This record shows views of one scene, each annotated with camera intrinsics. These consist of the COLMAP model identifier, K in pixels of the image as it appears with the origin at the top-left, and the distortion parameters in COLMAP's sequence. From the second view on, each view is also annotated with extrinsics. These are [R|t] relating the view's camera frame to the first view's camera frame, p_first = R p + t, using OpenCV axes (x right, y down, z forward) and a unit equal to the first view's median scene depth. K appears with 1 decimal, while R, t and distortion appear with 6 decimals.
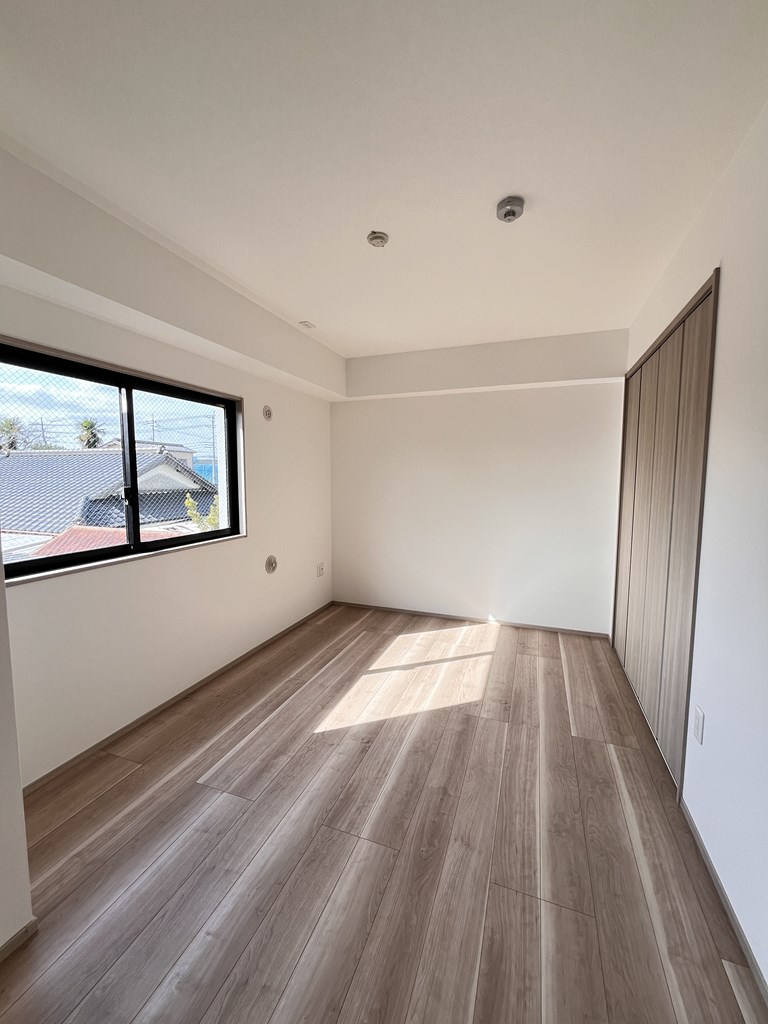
lens RADIAL K [[412.7, 0, 383.6], [0, 412.7, 512.8], [0, 0, 1]] dist [0.001552, 0.000148]
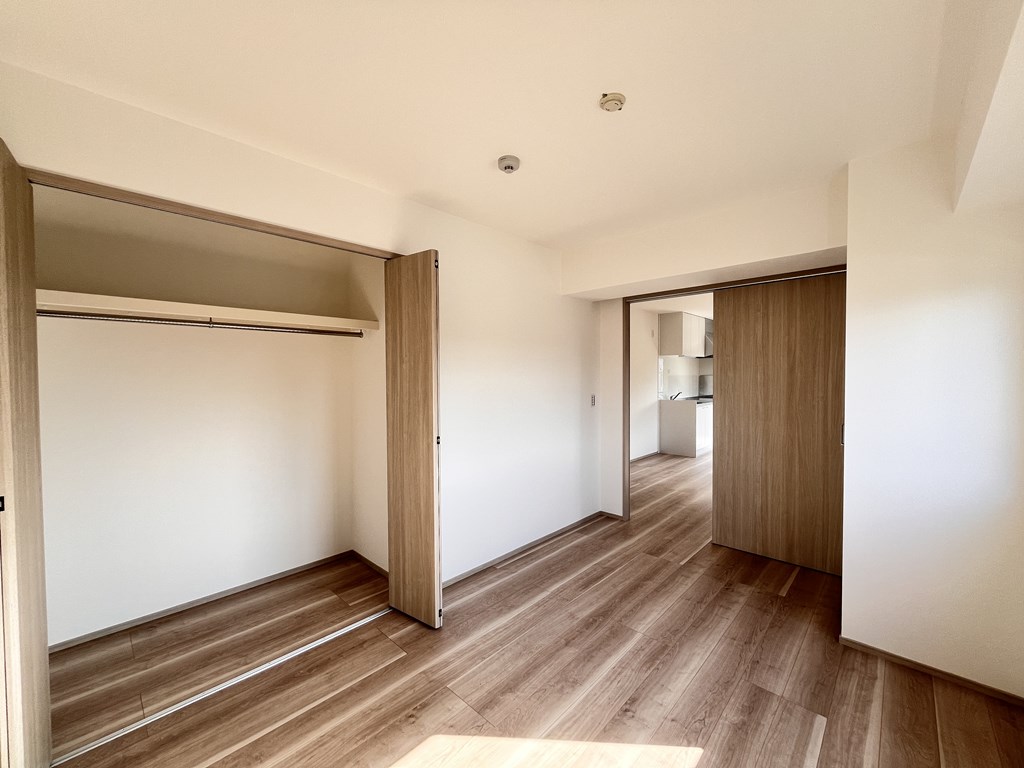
lens RADIAL K [[412.7, 0, 512.5], [0, 412.7, 385.2], [0, 0, 1]] dist [0.001552, 0.000148]
pose [[-0.919378, -0.007878, 0.393296, -0.164704], [0.038233, 0.993276, 0.109271, -0.203370], [-0.391513, 0.115498, -0.912895, 1.979085]]
